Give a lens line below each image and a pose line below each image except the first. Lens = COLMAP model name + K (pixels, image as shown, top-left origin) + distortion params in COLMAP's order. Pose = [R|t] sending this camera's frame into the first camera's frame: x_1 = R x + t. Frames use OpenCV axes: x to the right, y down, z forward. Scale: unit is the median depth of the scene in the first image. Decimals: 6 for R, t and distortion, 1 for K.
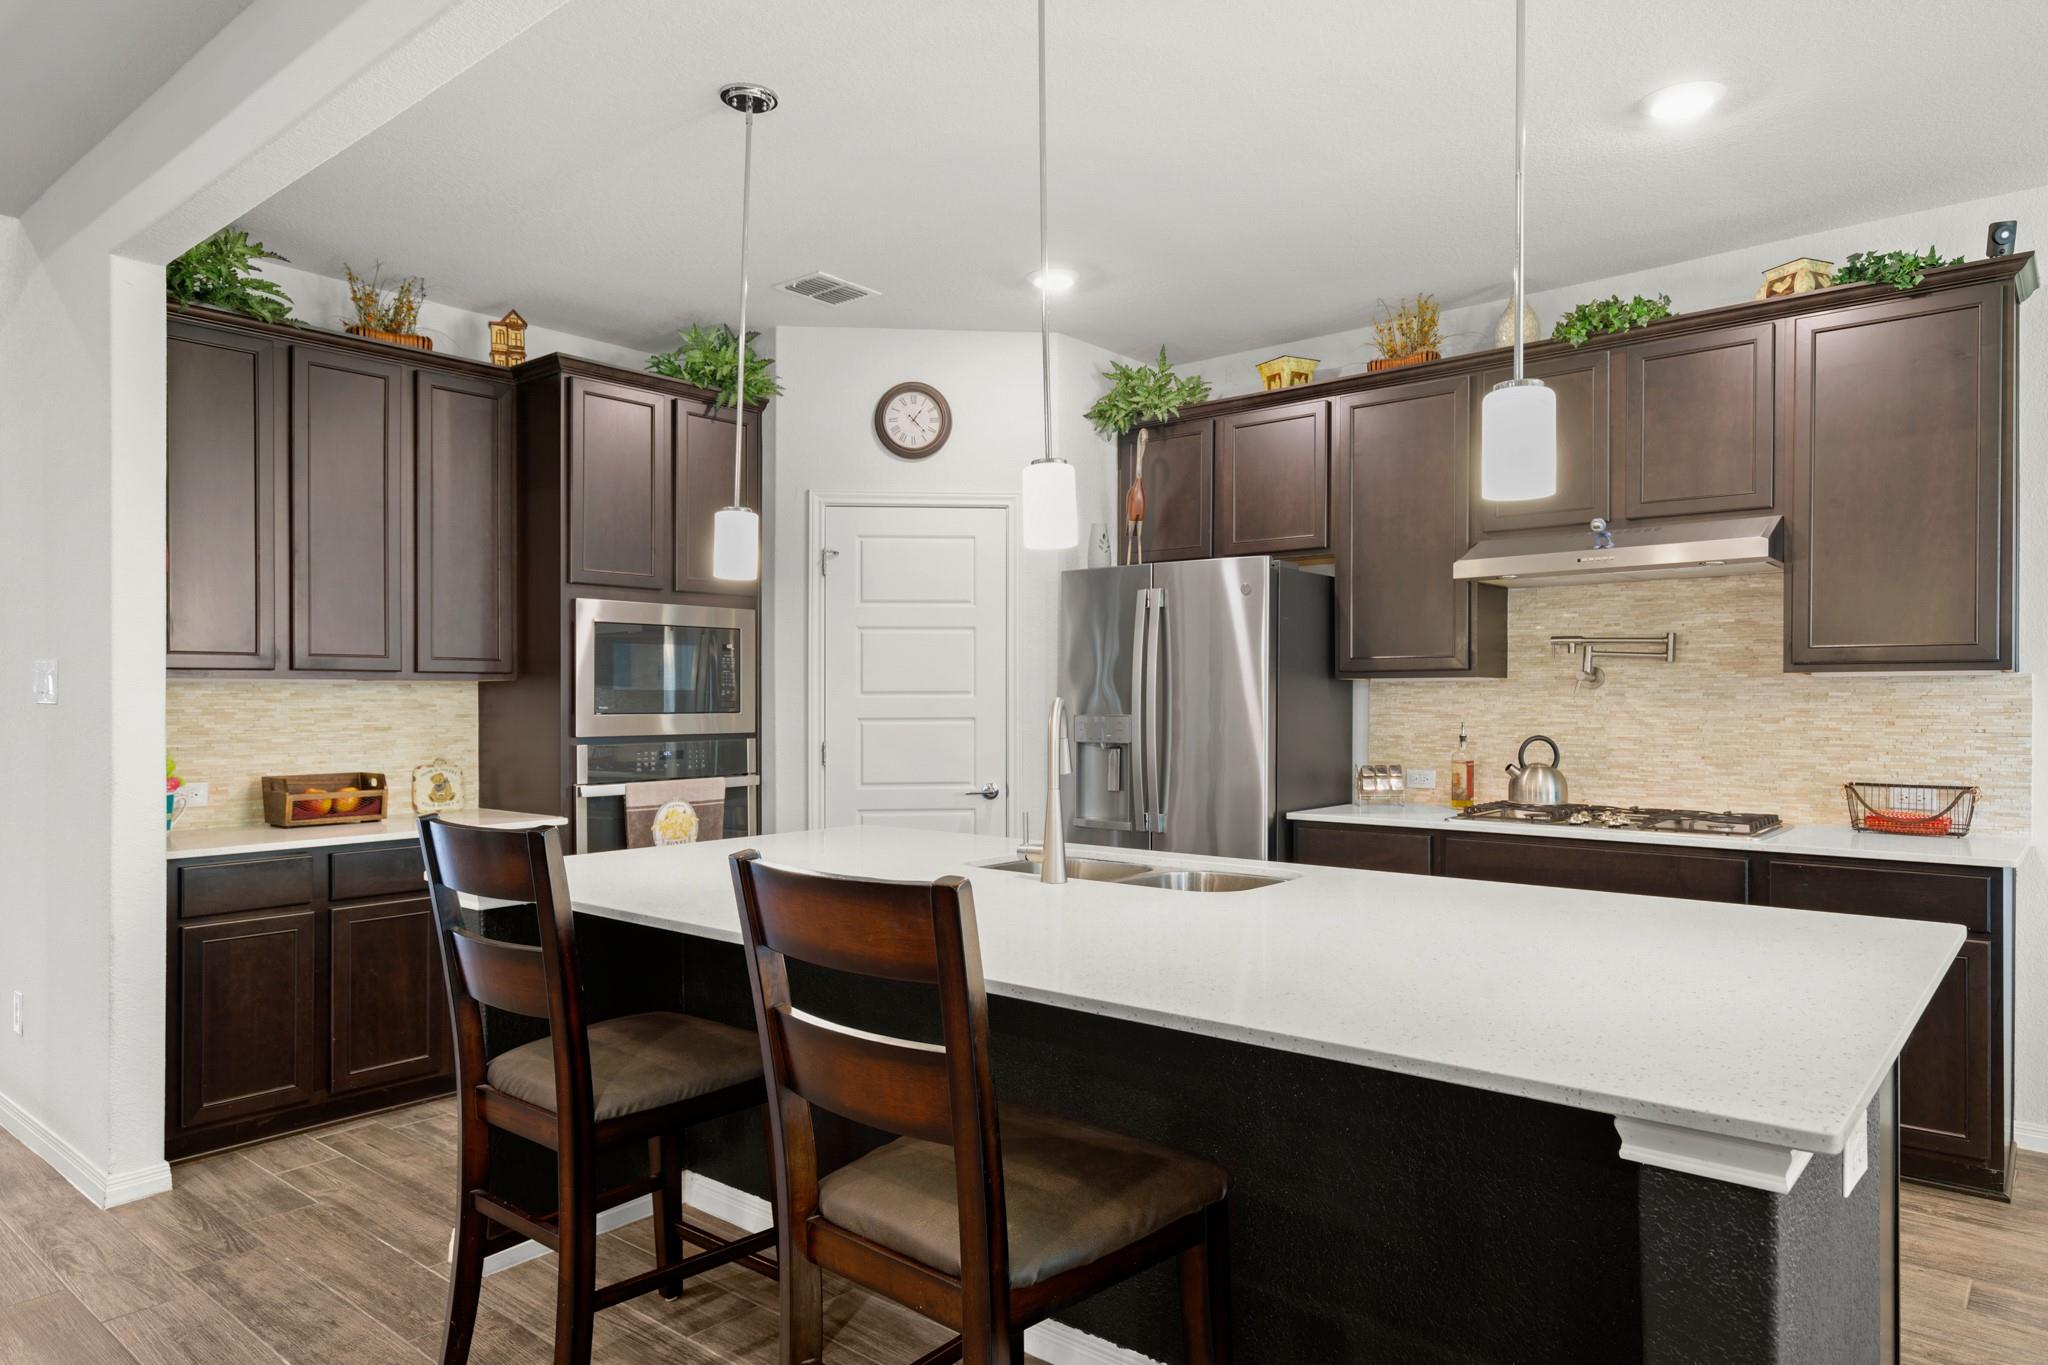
lens RADIAL K [[1278.2, 0, 1027.0], [0, 1278.2, 694.8], [0, 0, 1]] dist [0.011809, 0.001518]
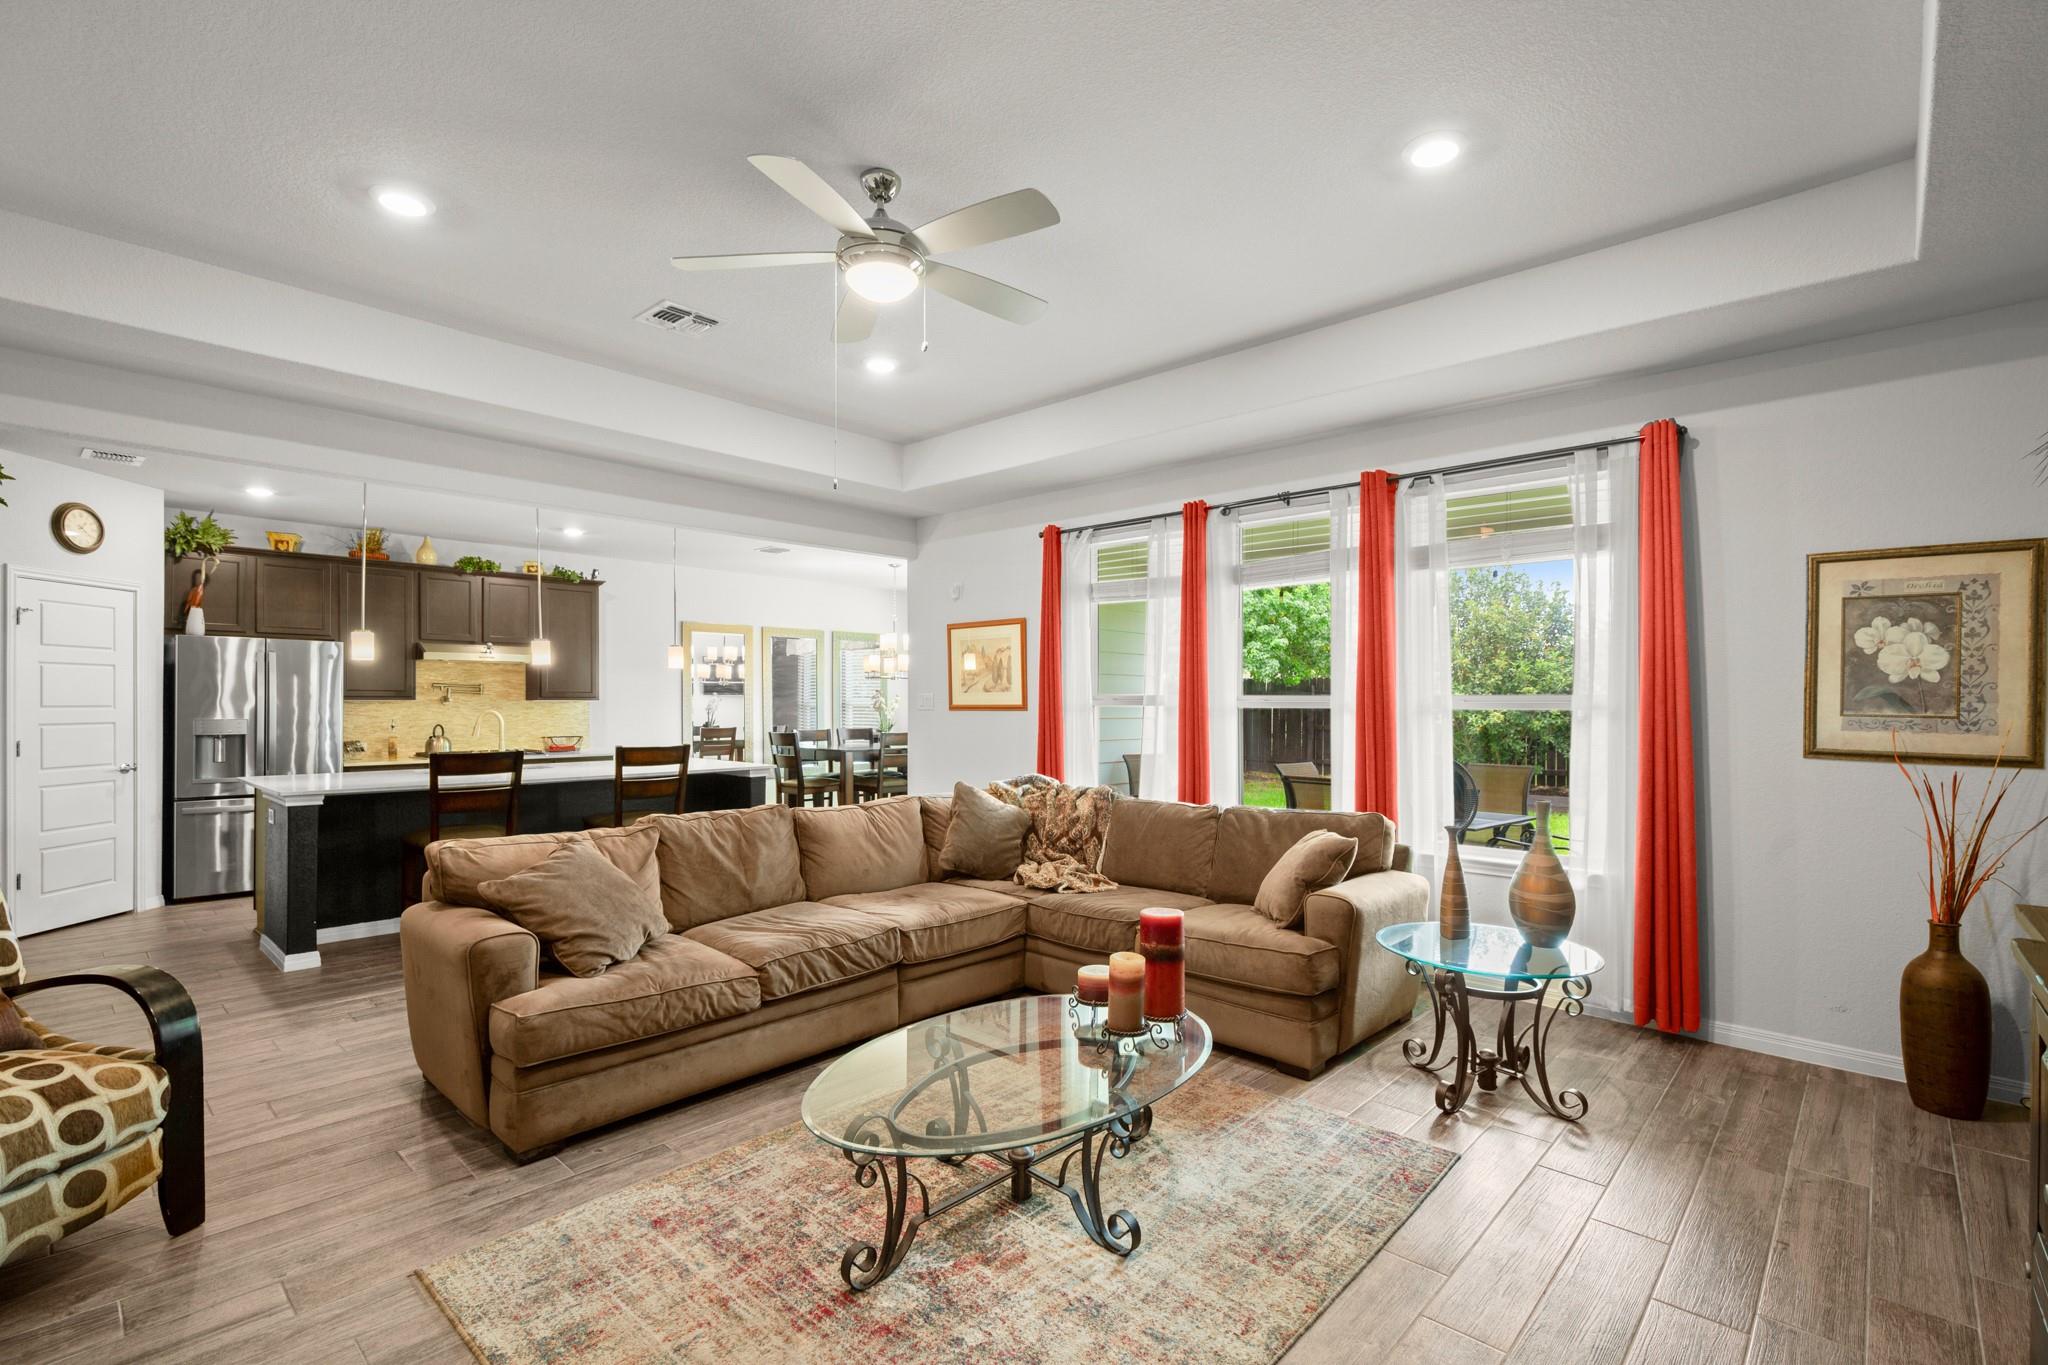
lens RADIAL K [[931.9, 0, 1020.3], [0, 931.9, 696.7], [0, 0, 1]] dist [-0.009910, 0.003705]
pose [[0.052152, 0.008356, 0.998604, -1.347586], [-0.003471, 0.999960, -0.008186, -0.010004], [-0.998633, -0.003039, 0.052179, -0.212403]]
